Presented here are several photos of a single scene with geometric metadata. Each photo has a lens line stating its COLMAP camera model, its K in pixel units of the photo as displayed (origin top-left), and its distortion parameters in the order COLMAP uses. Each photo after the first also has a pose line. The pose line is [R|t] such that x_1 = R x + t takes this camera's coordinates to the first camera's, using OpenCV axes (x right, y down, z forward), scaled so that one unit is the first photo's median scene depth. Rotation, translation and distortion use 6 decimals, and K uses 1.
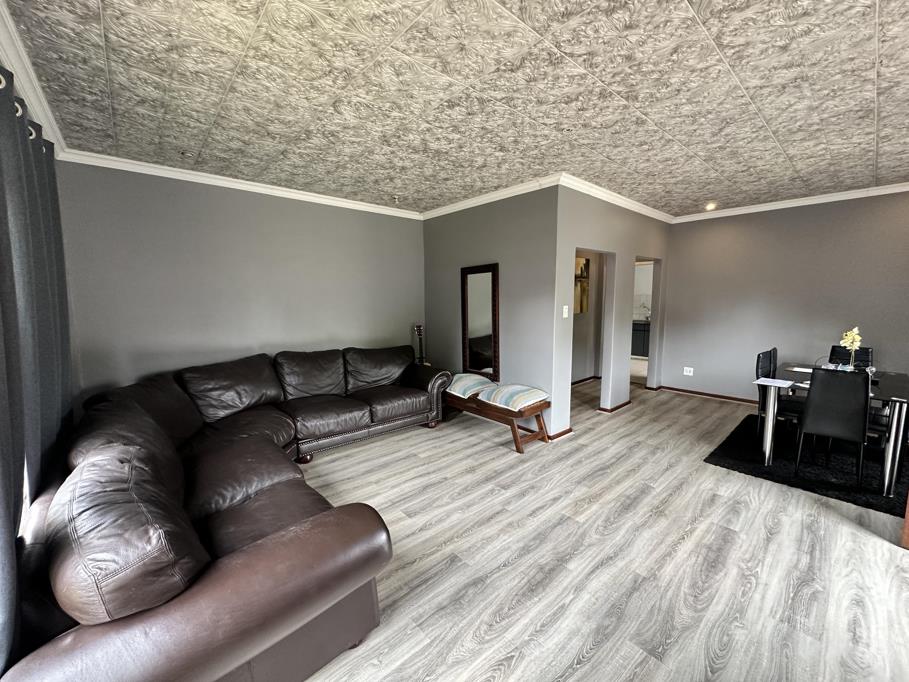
lens RADIAL K [[366.2, 0, 453.8], [0, 366.2, 342.5], [0, 0, 1]] dist [-0.000513, -0.000134]
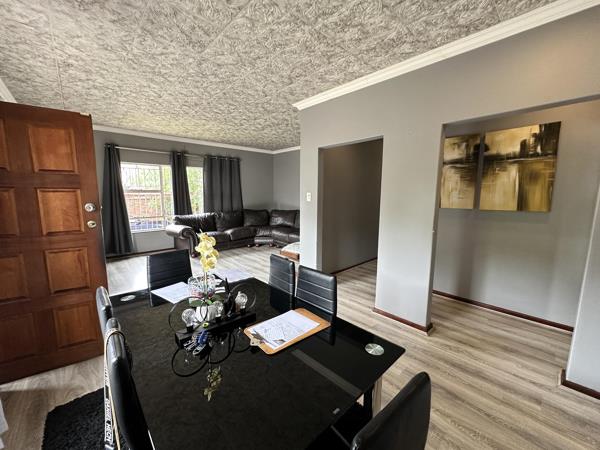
lens RADIAL K [[241.7, 0, 299.5], [0, 241.7, 226.0], [0, 0, 1]] dist [-0.000513, -0.000134]
pose [[0.022960, 0.142690, -0.989501, 1.584272], [-0.130306, 0.981746, 0.138548, -0.126090], [0.991208, 0.125757, 0.041134, 1.211532]]
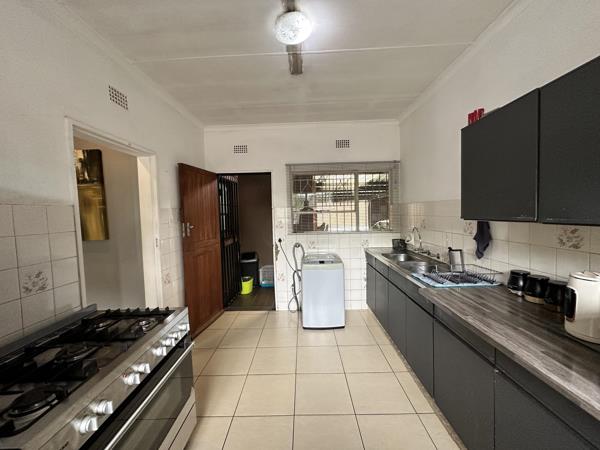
lens RADIAL K [[241.7, 0, 299.5], [0, 241.7, 226.0], [0, 0, 1]] dist [-0.000513, -0.000134]
pose [[0.741587, 0.016896, -0.670644, 1.785655], [-0.060427, 0.997301, -0.041694, -0.222276], [0.668130, 0.071445, 0.740606, 1.919128]]
